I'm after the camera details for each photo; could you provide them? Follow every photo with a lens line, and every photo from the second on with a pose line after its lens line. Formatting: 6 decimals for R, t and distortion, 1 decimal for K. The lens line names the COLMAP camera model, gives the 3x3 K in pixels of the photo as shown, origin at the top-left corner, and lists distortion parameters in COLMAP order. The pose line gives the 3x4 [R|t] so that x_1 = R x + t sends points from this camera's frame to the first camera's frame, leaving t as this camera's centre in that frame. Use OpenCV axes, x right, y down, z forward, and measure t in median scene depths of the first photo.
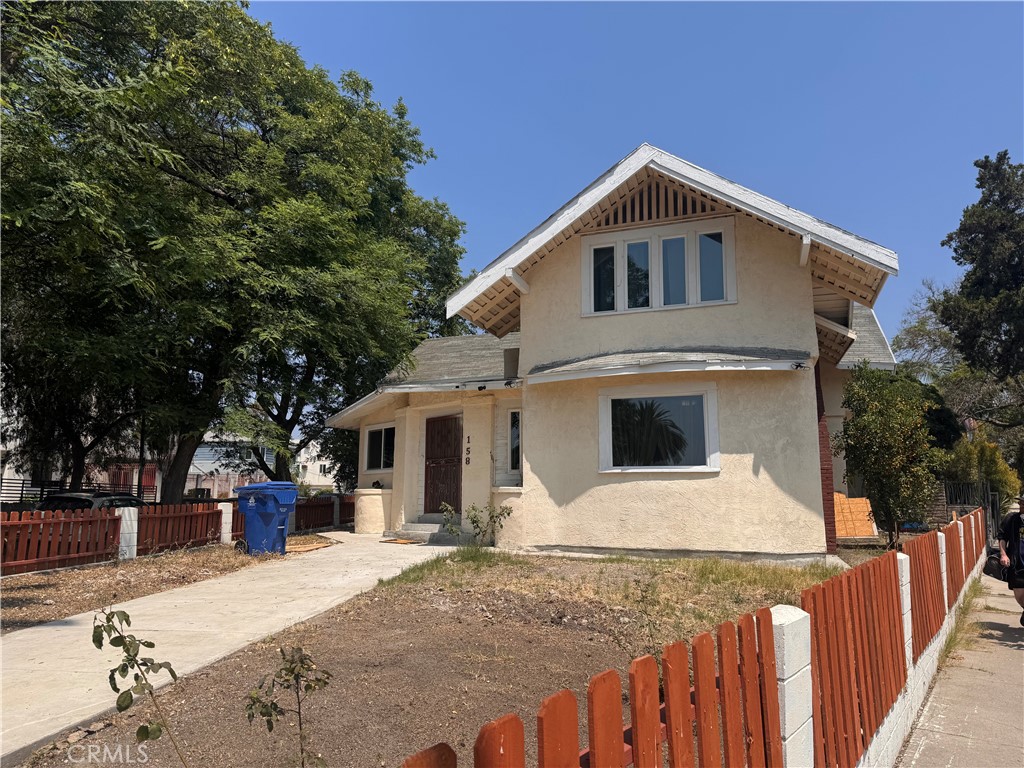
lens RADIAL K [[707.4, 0, 506.5], [0, 707.4, 384.8], [0, 0, 1]] dist [0.090192, -0.121185]
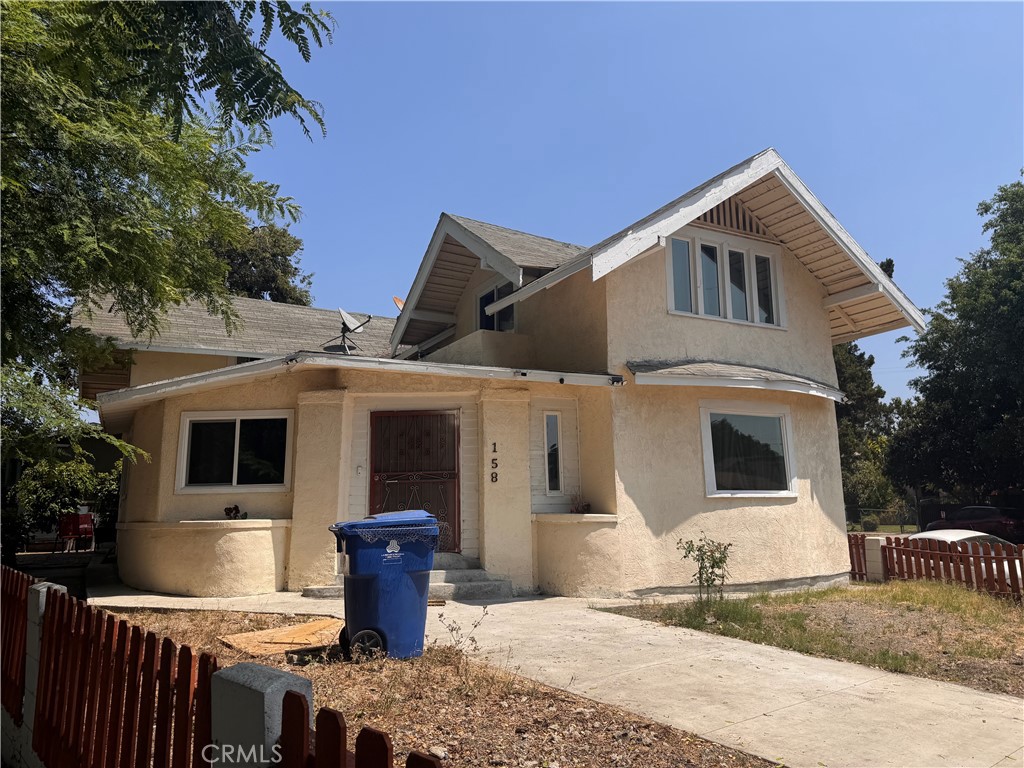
lens RADIAL K [[704.2, 0, 512.3], [0, 704.2, 371.9], [0, 0, 1]] dist [0.116913, -0.211803]
pose [[0.673909, 0.131413, 0.727034, -0.654749], [-0.101856, 0.991183, -0.084745, 0.068654], [-0.731760, -0.016942, 0.681352, 0.571188]]
